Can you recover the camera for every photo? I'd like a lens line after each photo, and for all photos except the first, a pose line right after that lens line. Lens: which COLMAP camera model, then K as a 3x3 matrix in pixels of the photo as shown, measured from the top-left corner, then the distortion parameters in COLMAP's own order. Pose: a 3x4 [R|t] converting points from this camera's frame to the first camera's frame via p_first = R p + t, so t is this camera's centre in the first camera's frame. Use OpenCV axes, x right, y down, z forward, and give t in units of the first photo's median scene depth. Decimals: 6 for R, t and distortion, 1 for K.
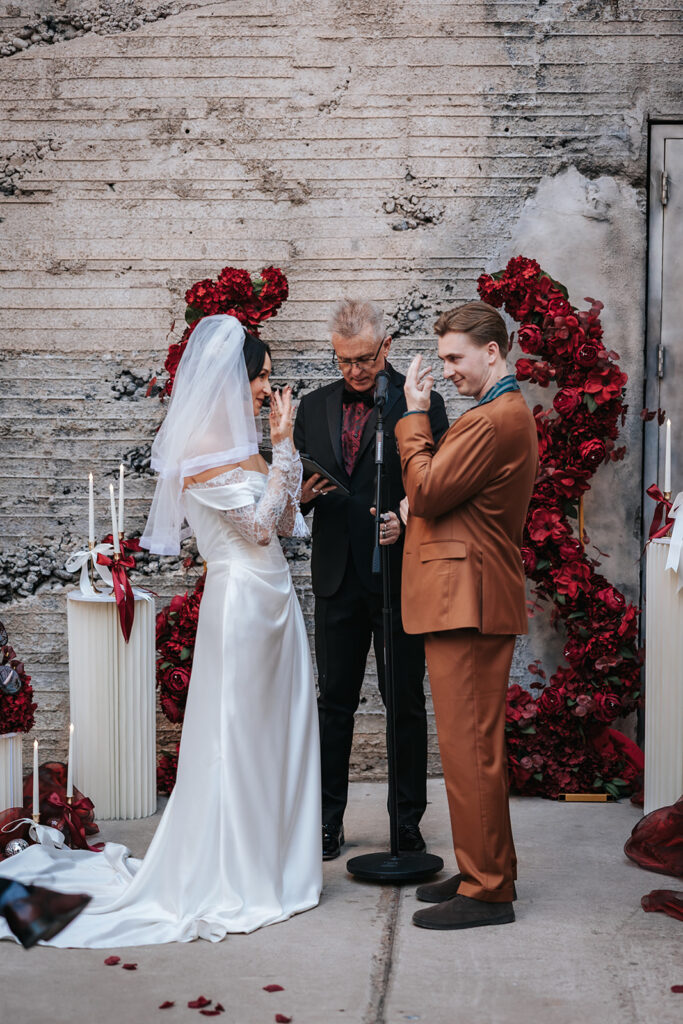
lens RADIAL K [[1963.2, 0, 344.5], [0, 1963.2, 555.1], [0, 0, 1]] dist [0.022388, 0.146340]
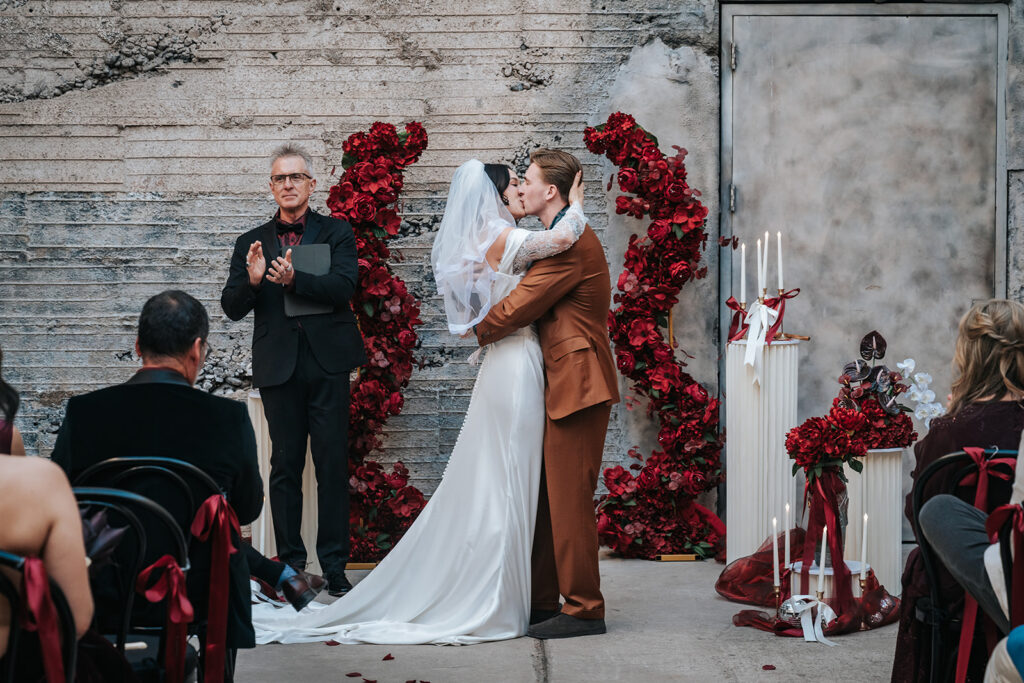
lens RADIAL K [[1963.2, 0, 514.7], [0, 1963.2, 357.1], [0, 0, 1]] dist [0.022388, 0.146340]
pose [[0.997805, -0.011131, 0.065285, -0.053414], [0.012860, 0.999576, -0.026118, 0.029225], [-0.064966, 0.026900, 0.997525, -0.196662]]
